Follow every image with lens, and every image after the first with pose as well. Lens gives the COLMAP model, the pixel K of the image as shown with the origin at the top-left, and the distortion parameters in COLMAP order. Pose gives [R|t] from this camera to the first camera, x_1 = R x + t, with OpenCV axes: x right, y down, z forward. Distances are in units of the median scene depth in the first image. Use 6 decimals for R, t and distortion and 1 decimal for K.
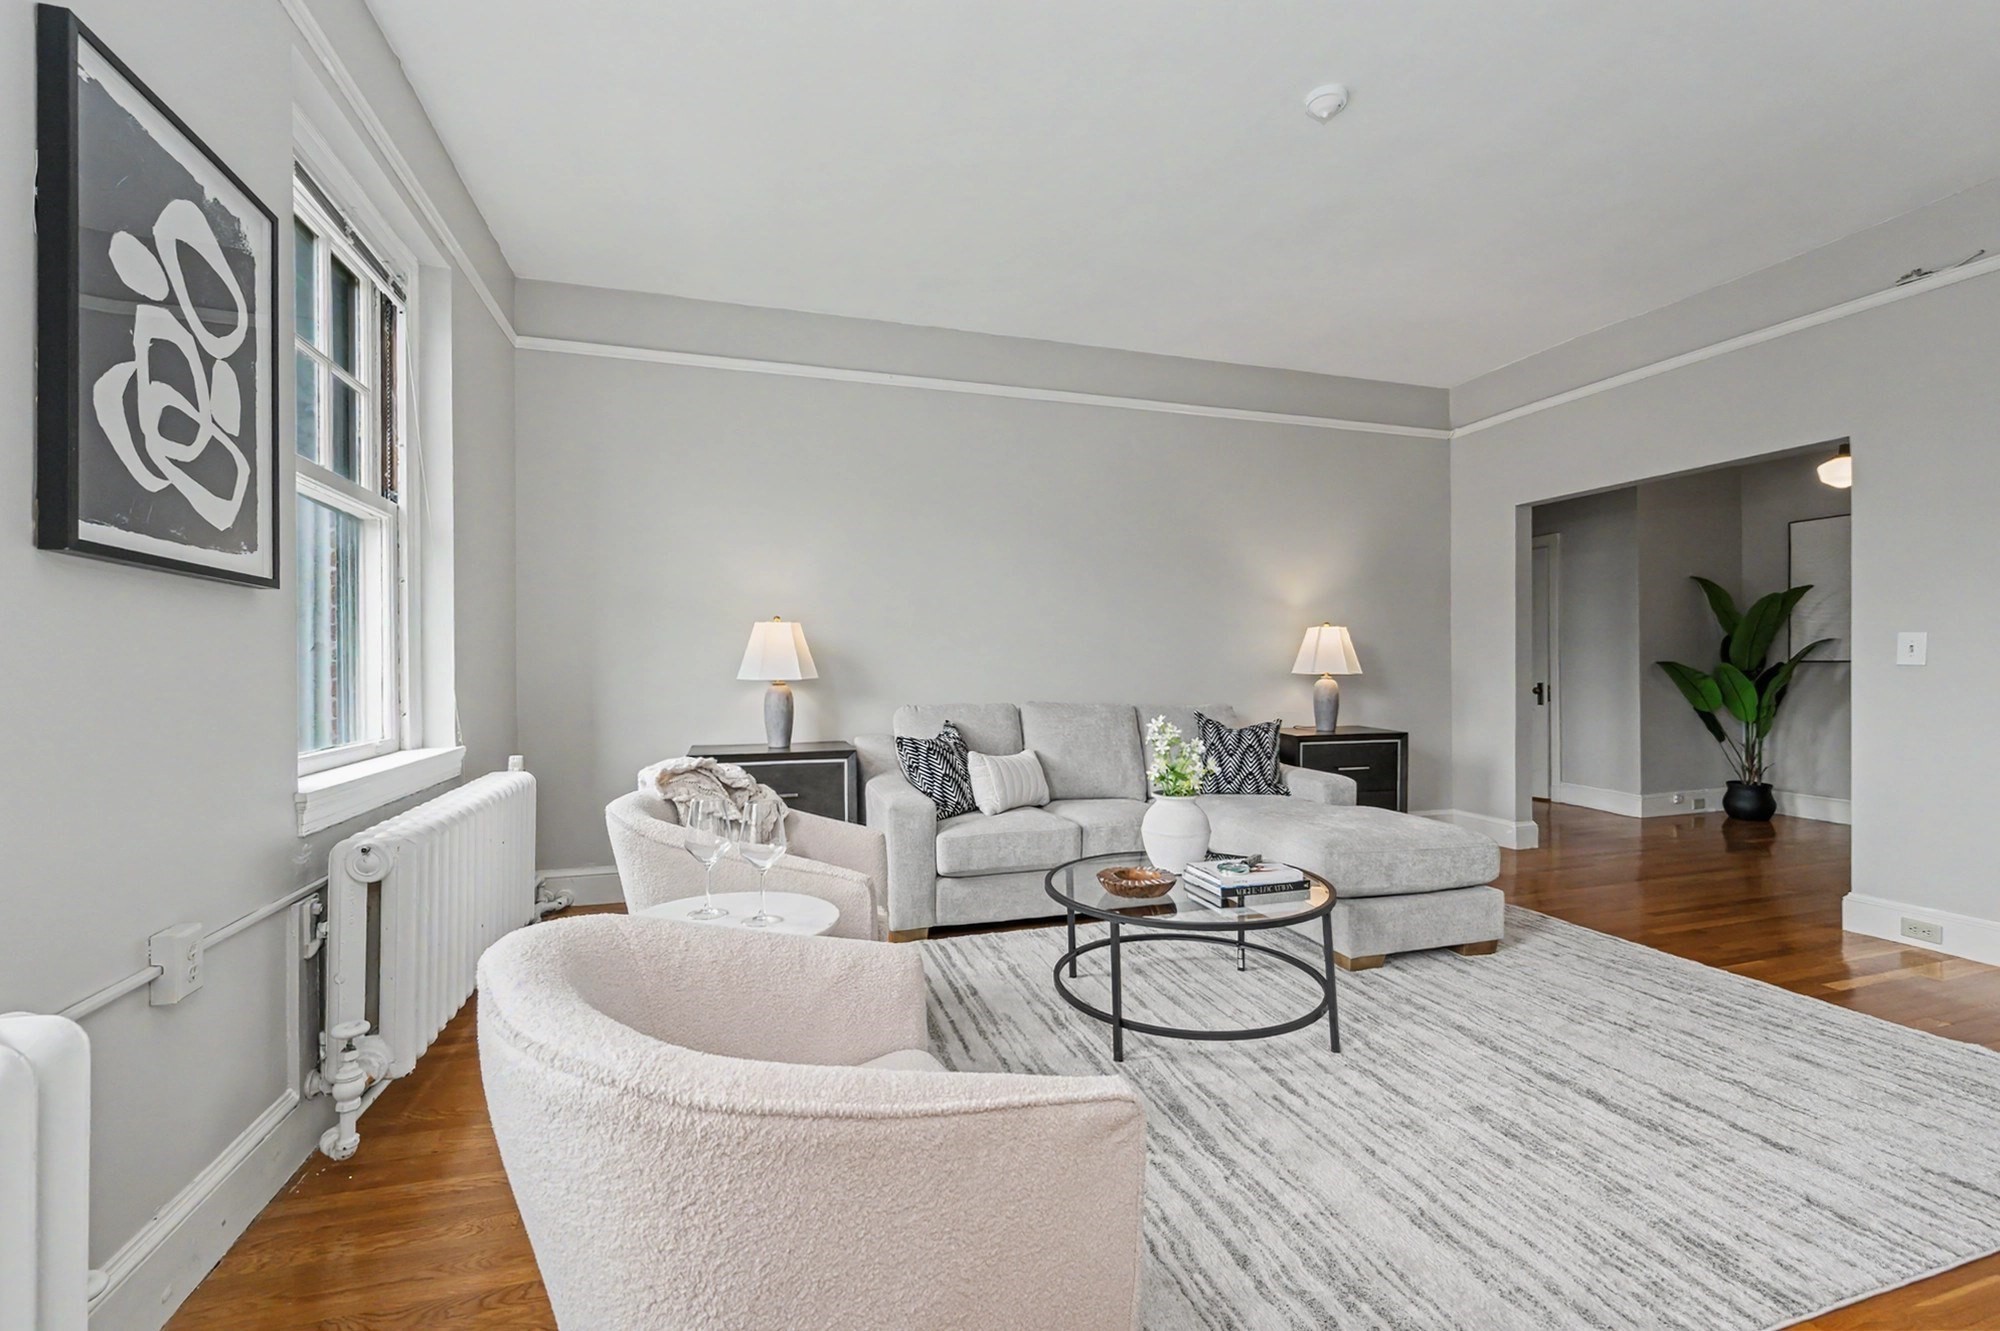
lens RADIAL K [[829.7, 0, 1004.4], [0, 829.7, 662.8], [0, 0, 1]] dist [-0.003250, -0.000033]
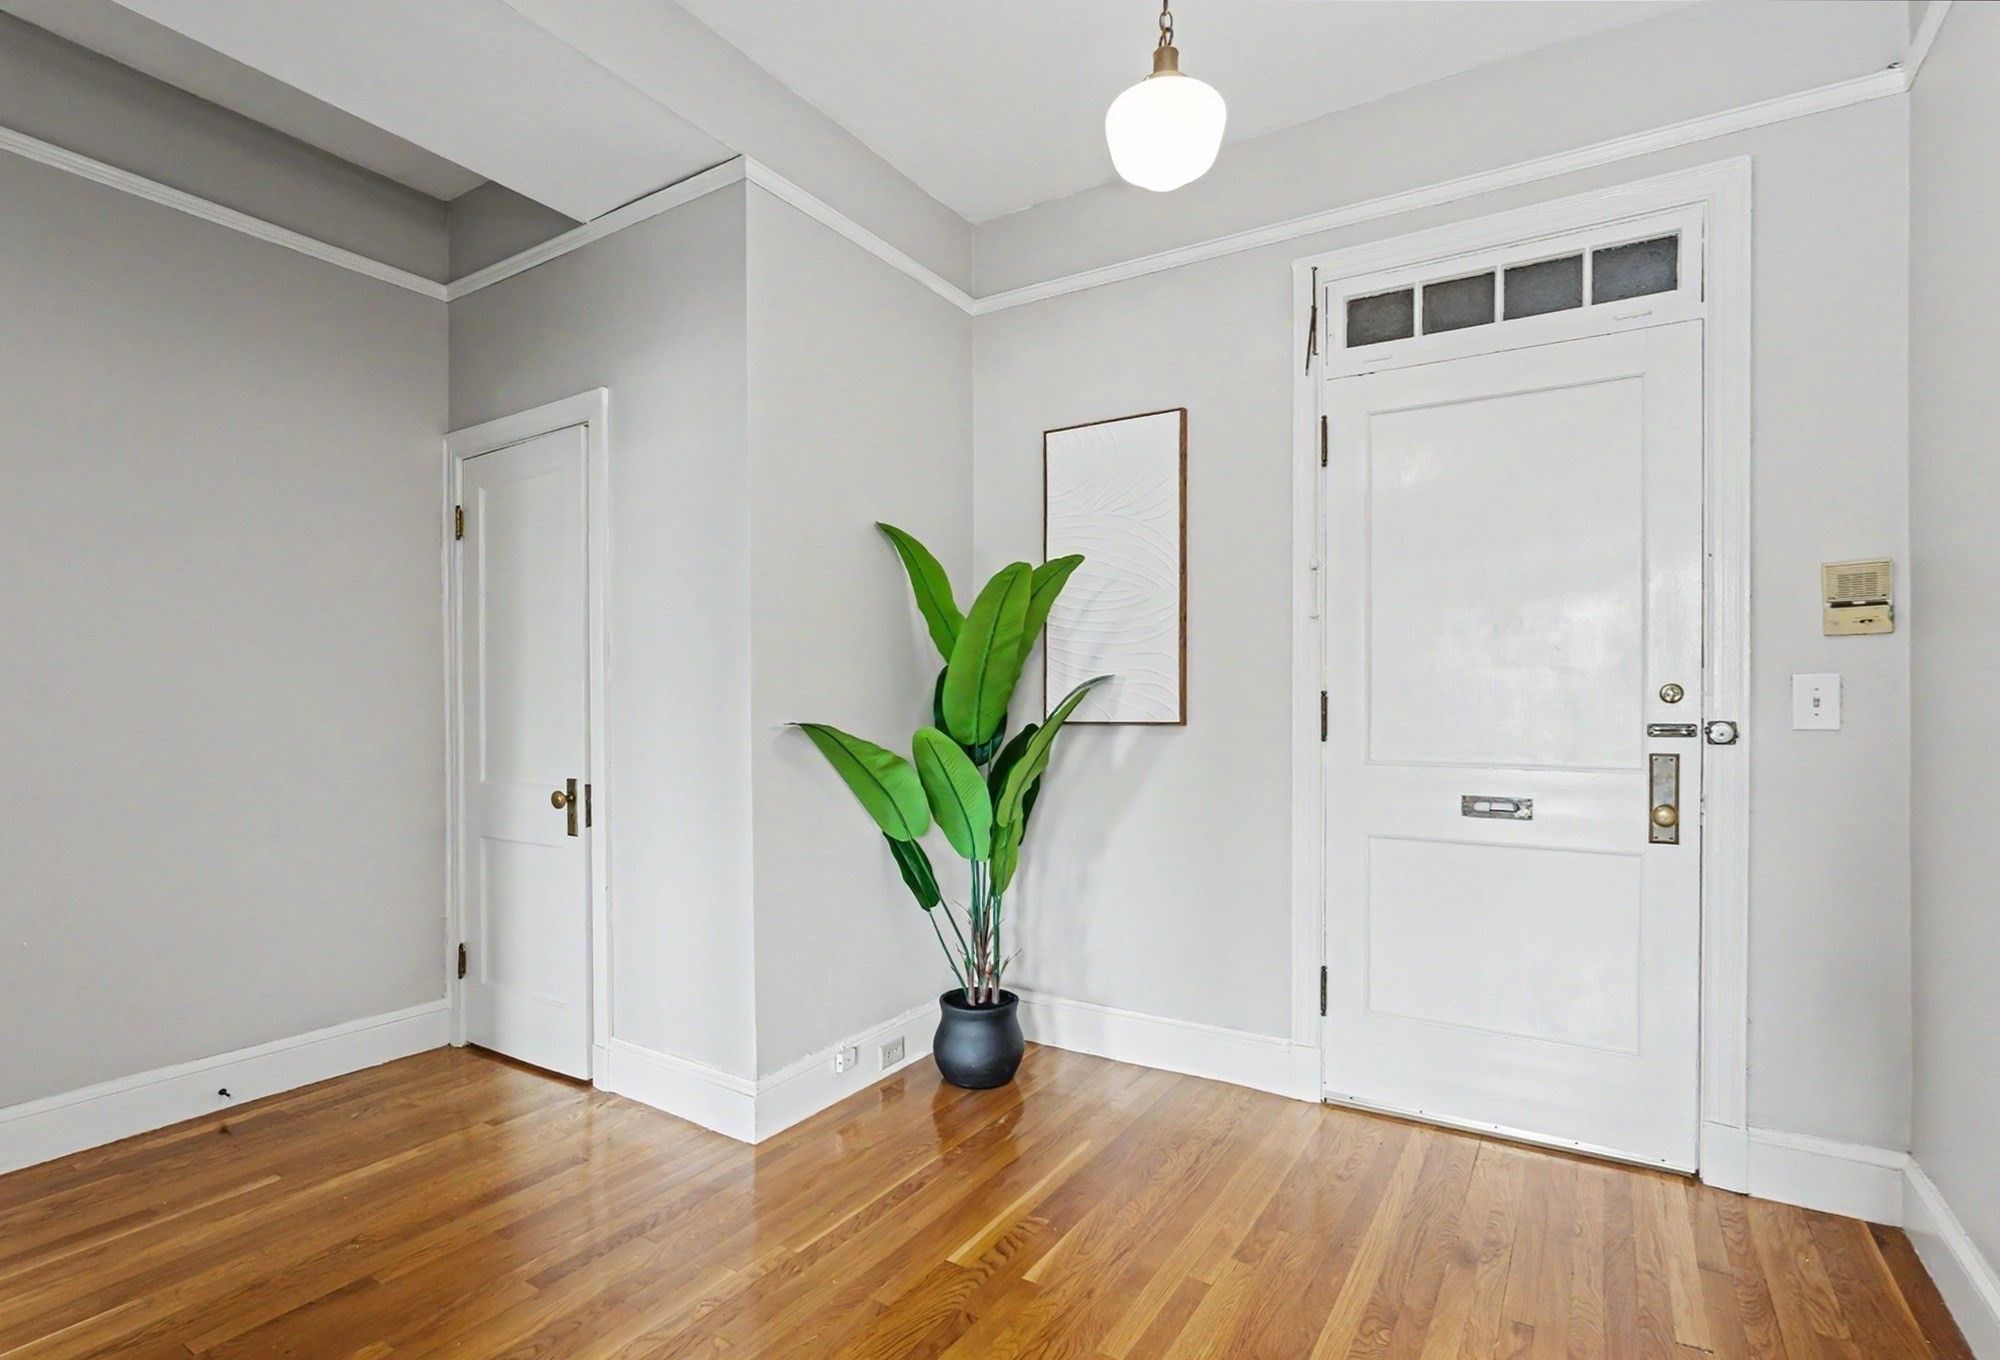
lens RADIAL K [[975.6, 0, 986.8], [0, 975.6, 725.5], [0, 0, 1]] dist [-0.002133, -0.000874]
pose [[0.767323, -0.006651, 0.641226, 0.568590], [-0.000051, 0.999946, 0.010433, -0.005691], [-0.641260, -0.008039, 0.767281, 0.596514]]
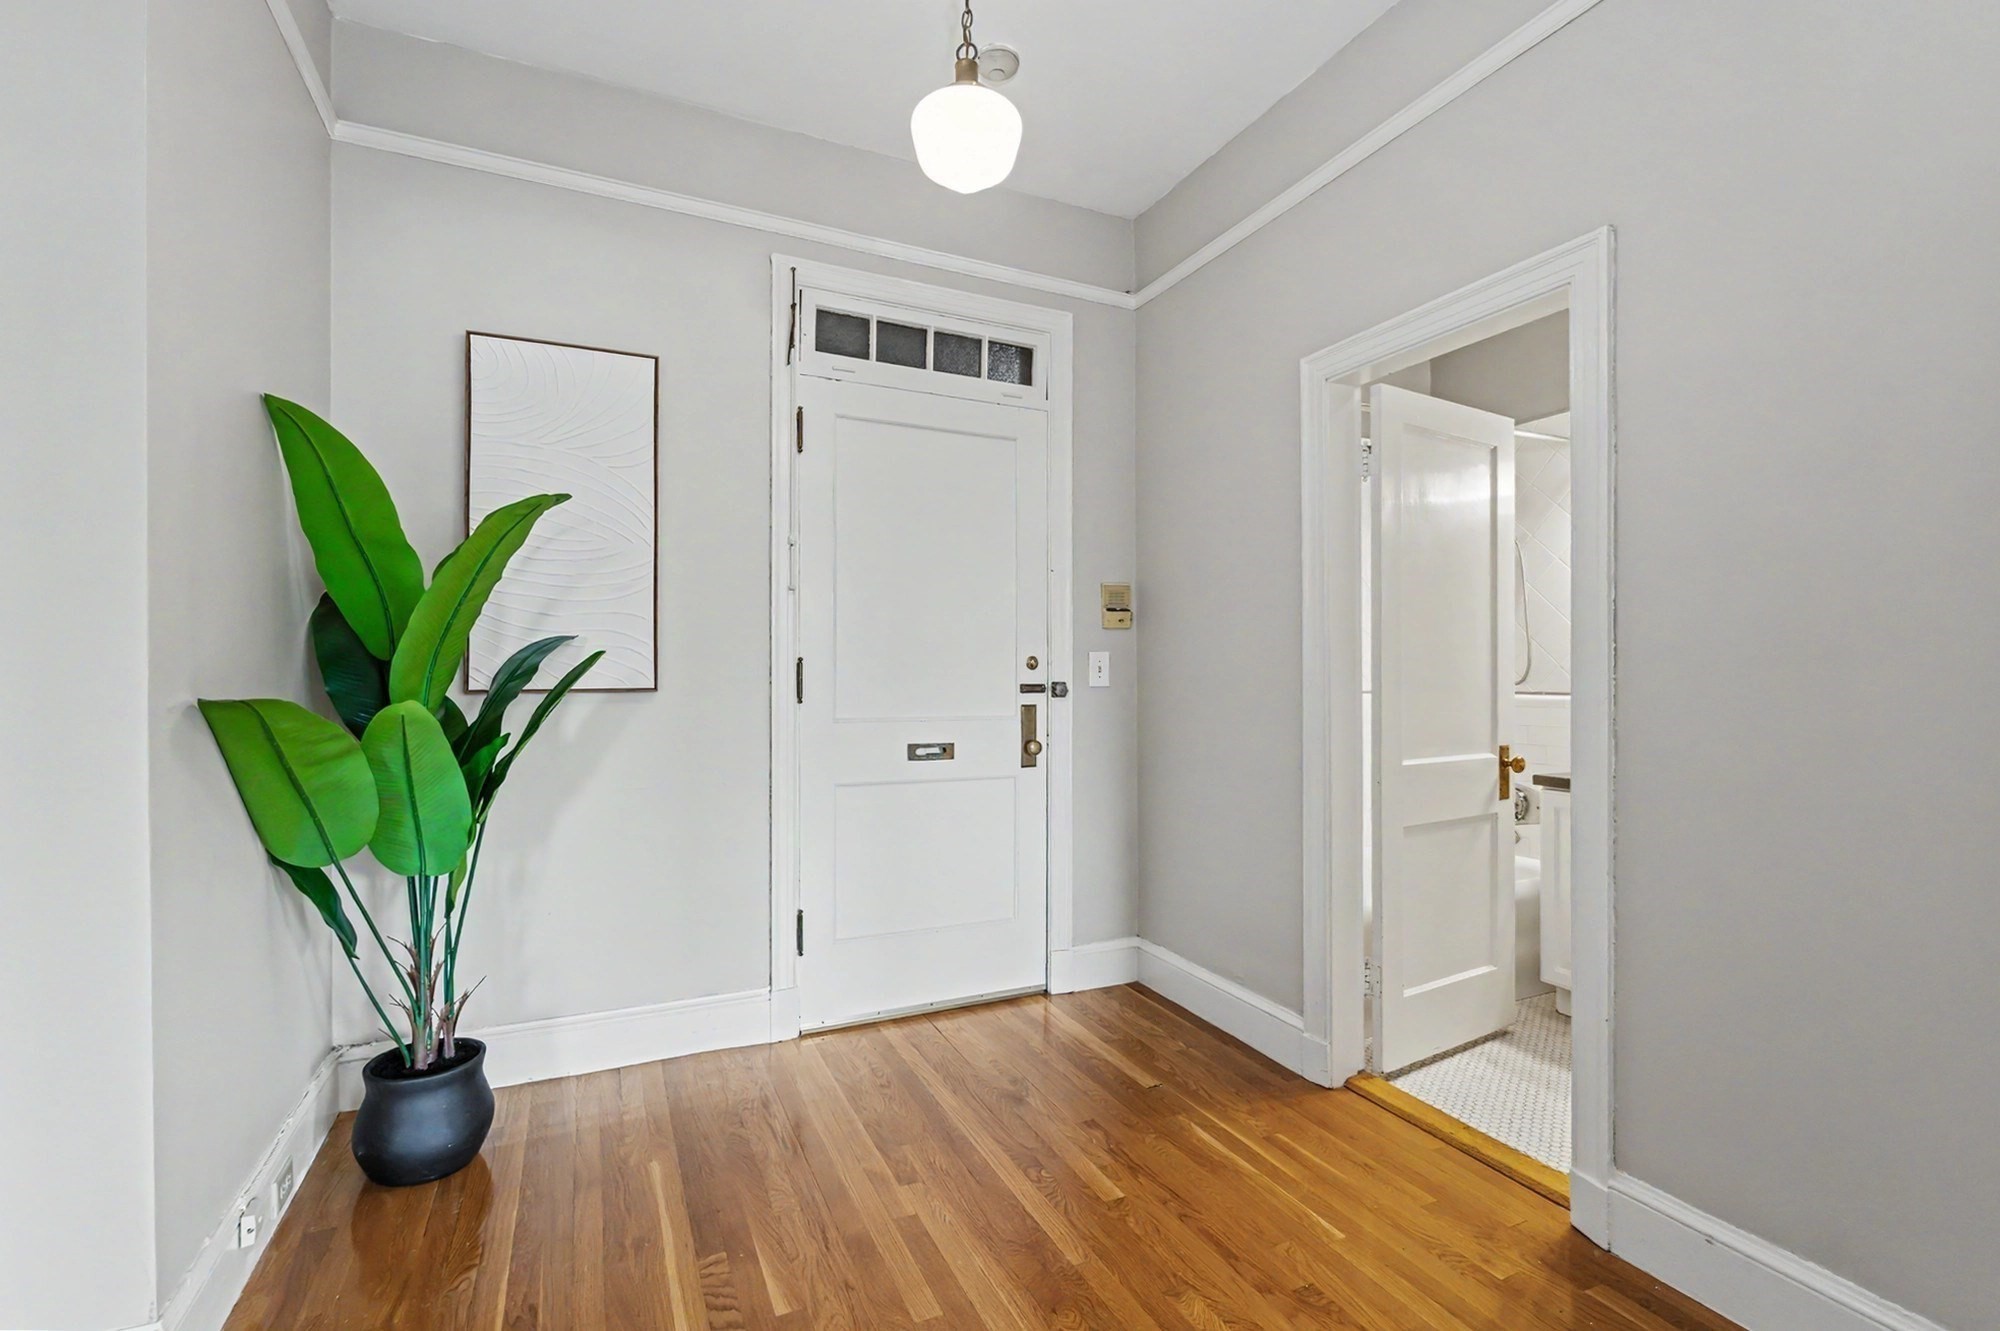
lens RADIAL K [[902.2, 0, 1016.6], [0, 902.2, 671.1], [0, 0, 1]] dist [-0.011650, -0.000348]
pose [[-0.132674, -0.000491, 0.991160, 0.510261], [0.002522, 0.999996, 0.000833, -0.010312], [-0.991157, 0.002610, -0.132672, 0.802284]]
